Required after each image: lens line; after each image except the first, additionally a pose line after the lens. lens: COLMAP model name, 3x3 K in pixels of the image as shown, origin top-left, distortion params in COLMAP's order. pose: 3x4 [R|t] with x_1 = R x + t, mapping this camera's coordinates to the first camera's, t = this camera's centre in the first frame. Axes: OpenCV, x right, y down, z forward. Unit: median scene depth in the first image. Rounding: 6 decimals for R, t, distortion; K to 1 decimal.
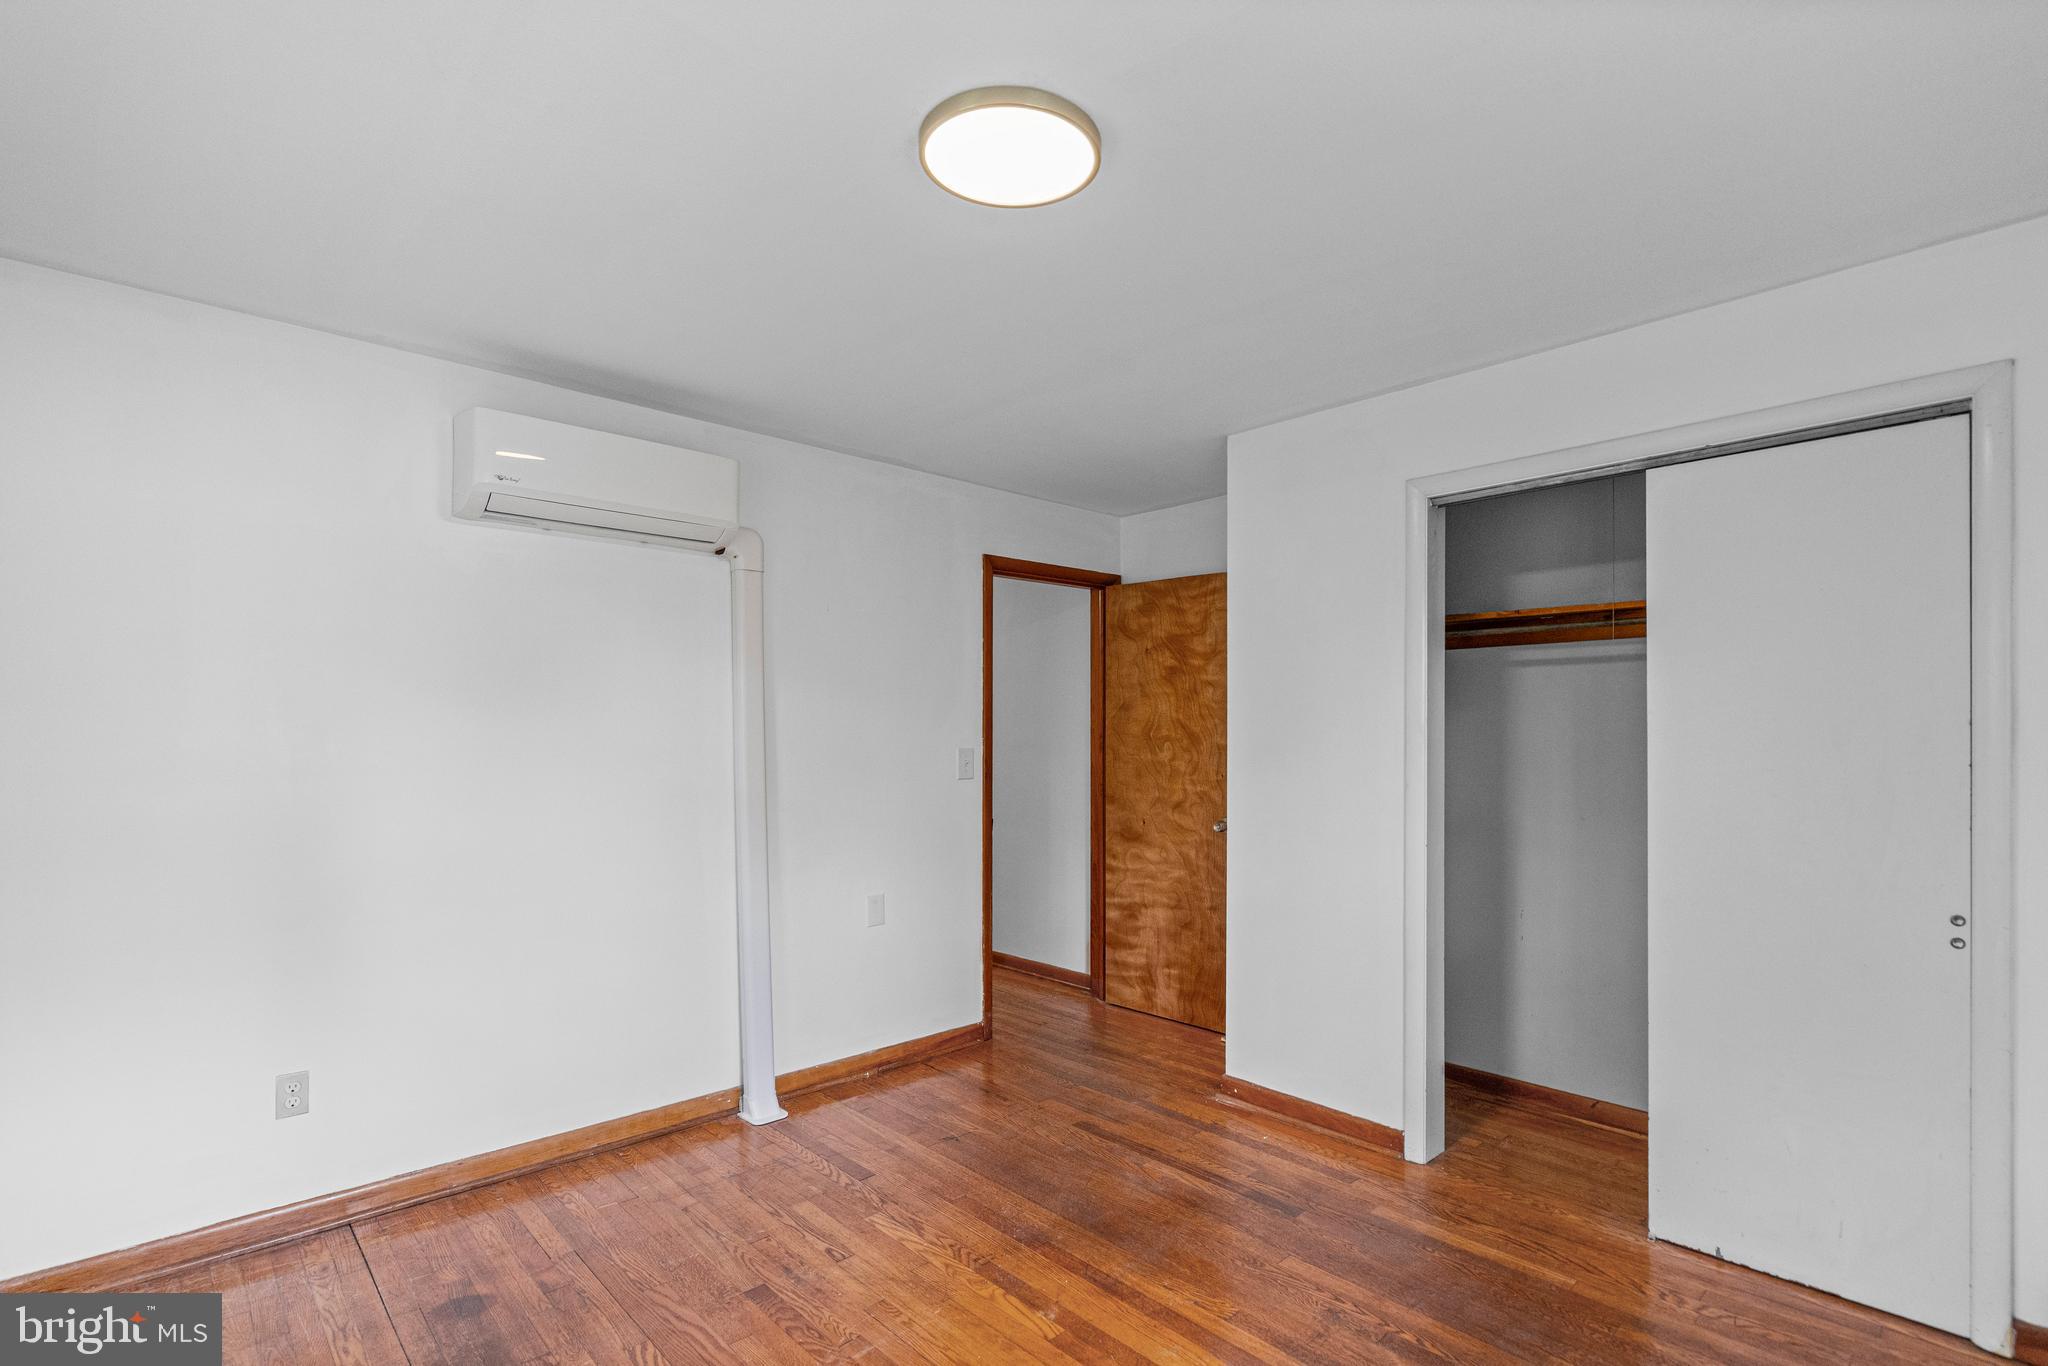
lens RADIAL K [[968.1, 0, 1021.5], [0, 968.1, 728.0], [0, 0, 1]] dist [-0.001094, -0.000057]
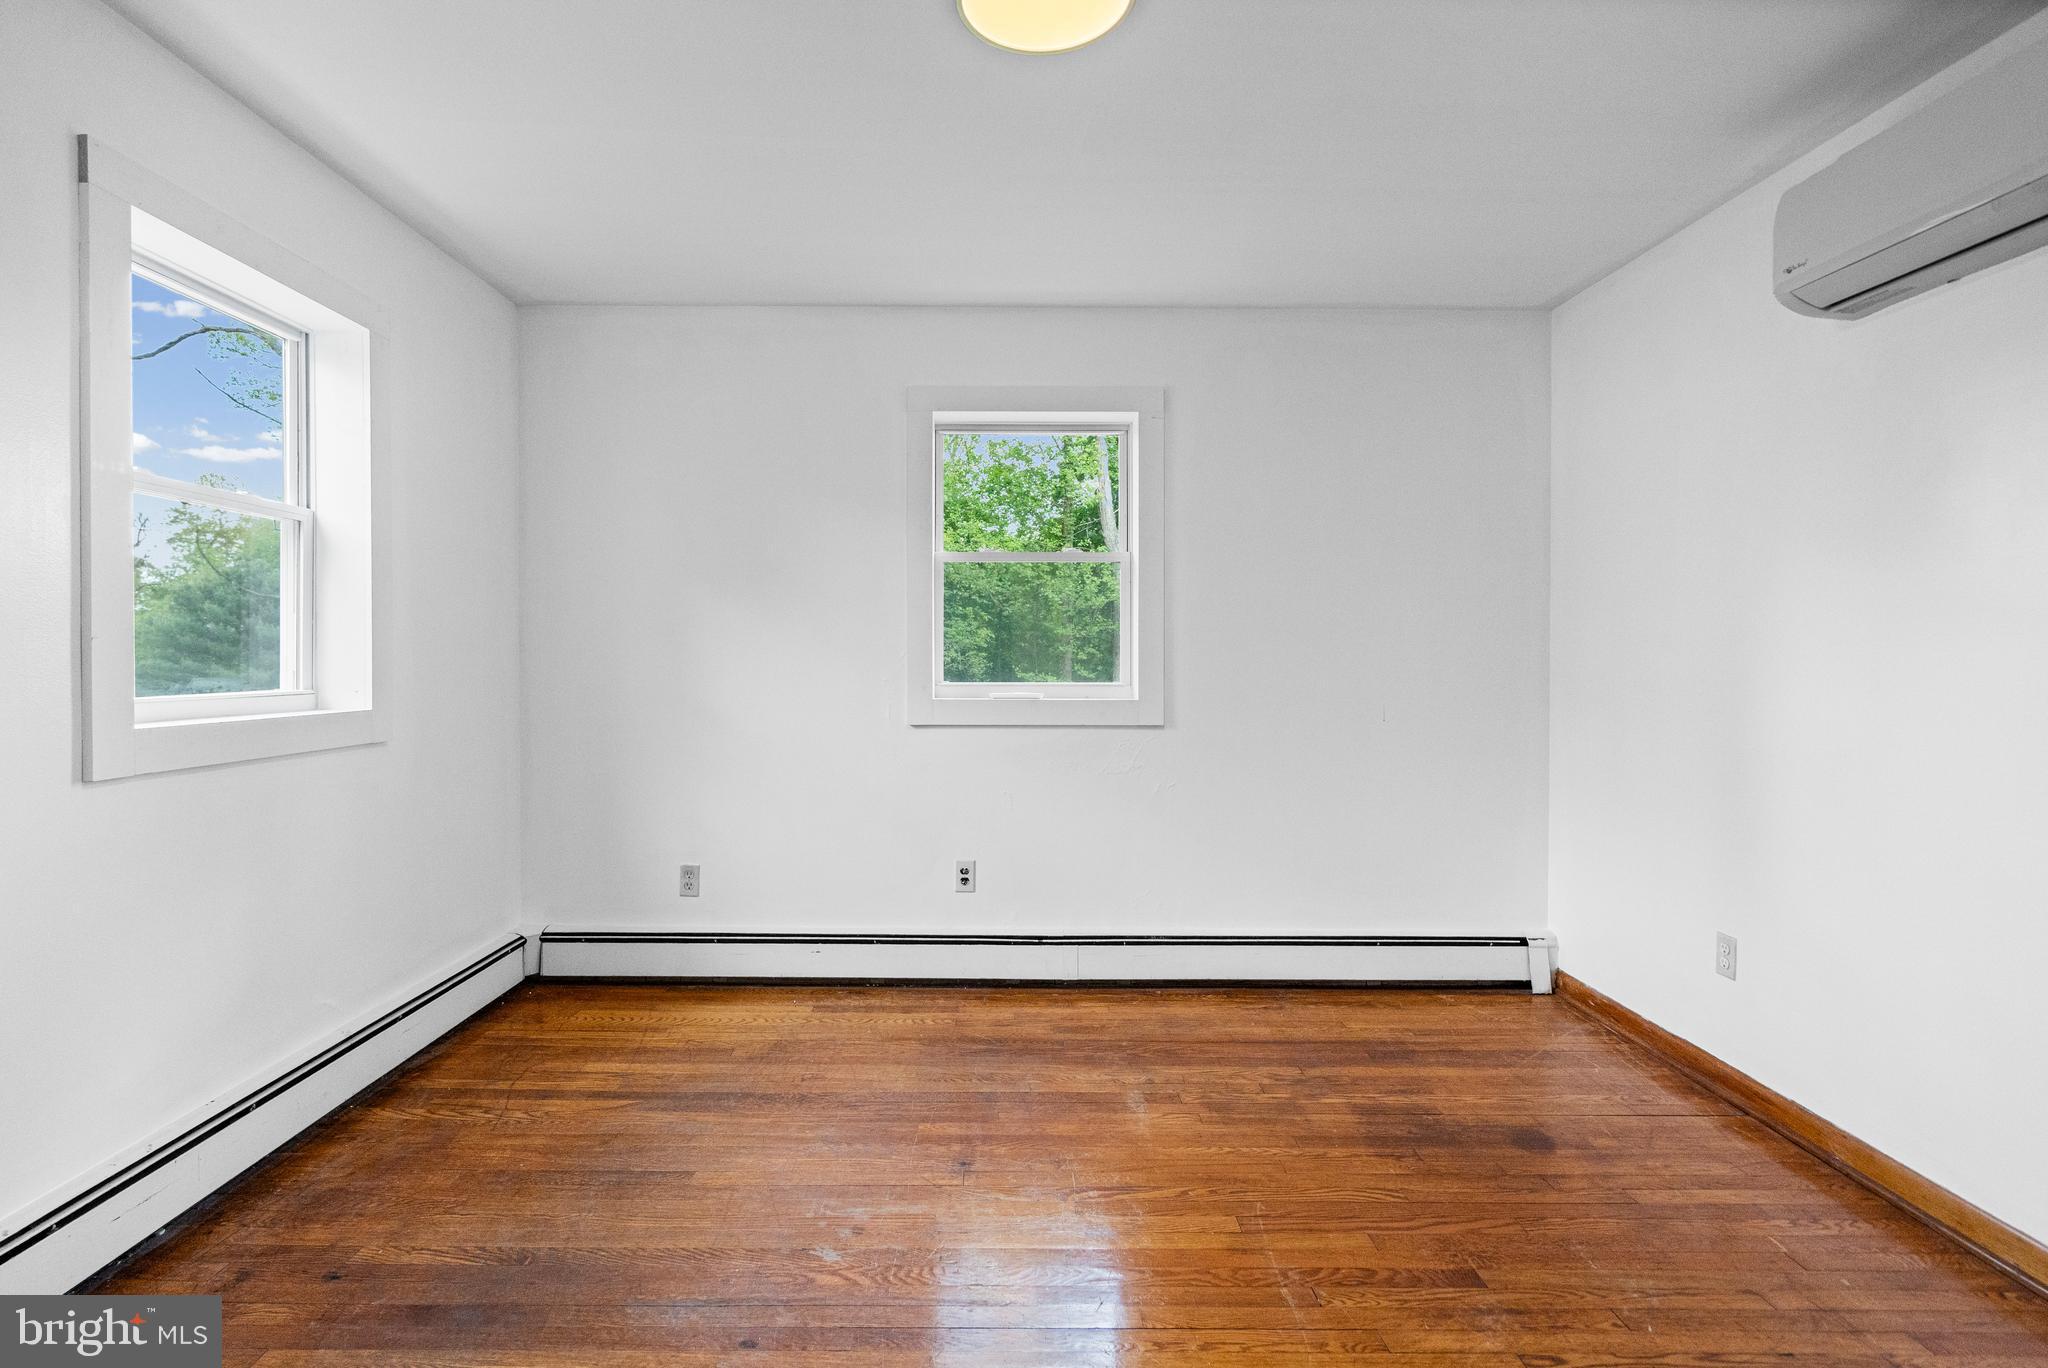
lens RADIAL K [[965.9, 0, 1017.0], [0, 965.9, 666.3], [0, 0, 1]] dist [-0.002611, 0.000106]
pose [[-0.666772, 0.004392, -0.745249, 0.565645], [0.000102, 0.999983, 0.005801, 0.070071], [0.745262, 0.003792, -0.666761, 1.238348]]
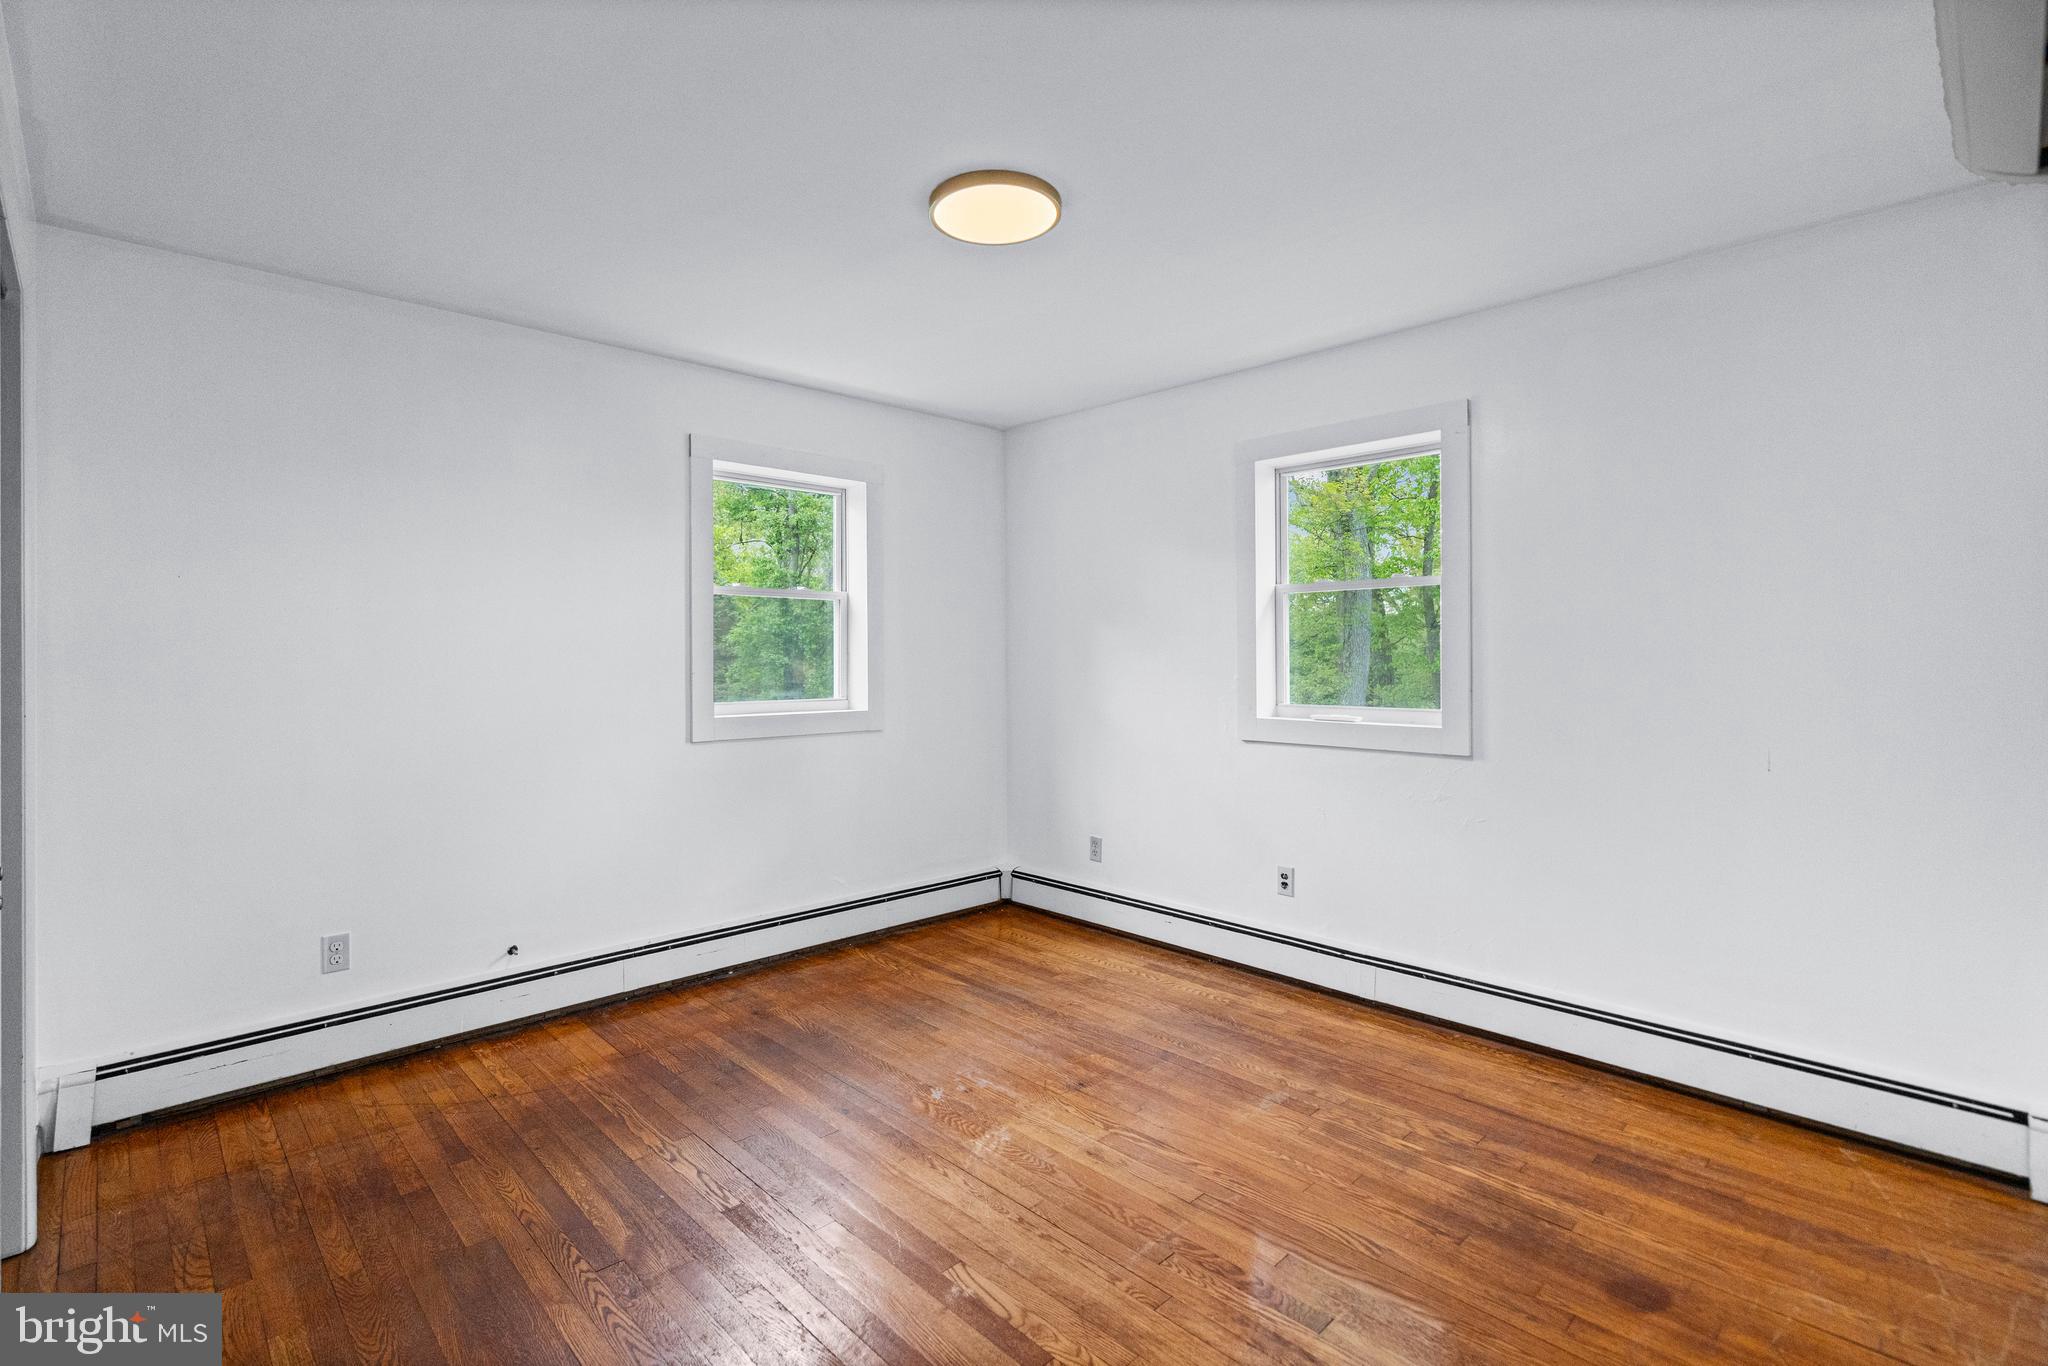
lens RADIAL K [[938.0, 0, 1029.7], [0, 938.0, 663.0], [0, 0, 1]] dist [-0.001248, 0.000162]
pose [[-0.999143, 0.001006, -0.041385, -0.002031], [0.000935, 0.999998, 0.001741, 0.032231], [0.041387, 0.001701, -0.999142, 1.751661]]
